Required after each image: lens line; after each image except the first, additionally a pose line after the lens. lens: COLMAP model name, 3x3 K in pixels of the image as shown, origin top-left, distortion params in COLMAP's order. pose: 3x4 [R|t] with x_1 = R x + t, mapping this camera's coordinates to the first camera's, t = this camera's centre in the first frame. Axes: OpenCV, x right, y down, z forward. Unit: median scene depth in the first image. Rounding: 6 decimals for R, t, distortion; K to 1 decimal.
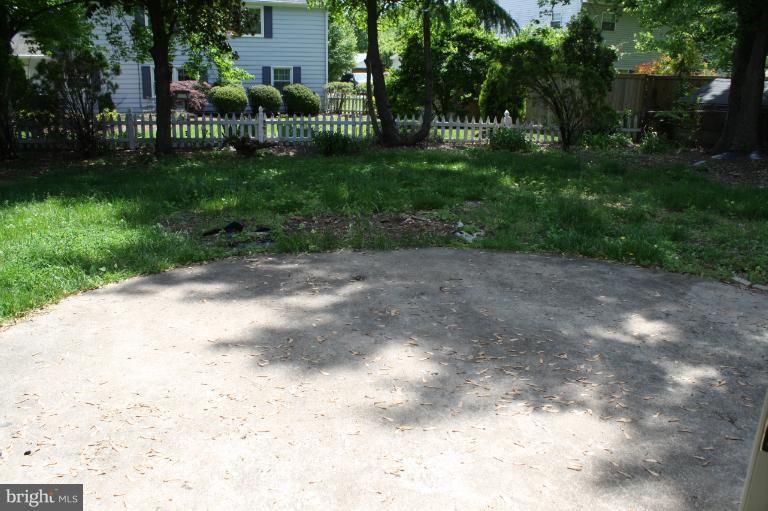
lens RADIAL K [[639.4, 0, 389.4], [0, 639.4, 253.8], [0, 0, 1]] dist [-0.170177, 0.140030]
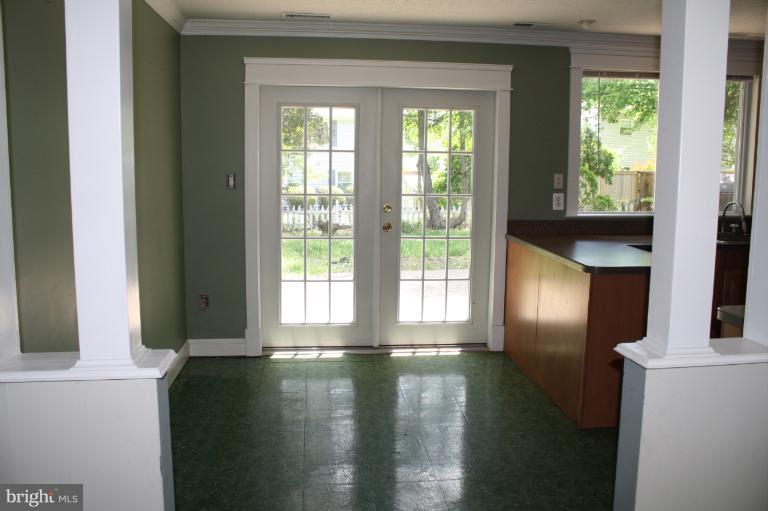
lens RADIAL K [[639.4, 0, 389.4], [0, 639.4, 253.8], [0, 0, 1]] dist [-0.170177, 0.140030]
pose [[0.996789, -0.006480, -0.079814, 0.009568], [-0.006092, 0.987695, -0.156271, 0.078069], [0.079845, 0.156256, 0.984484, -0.263955]]
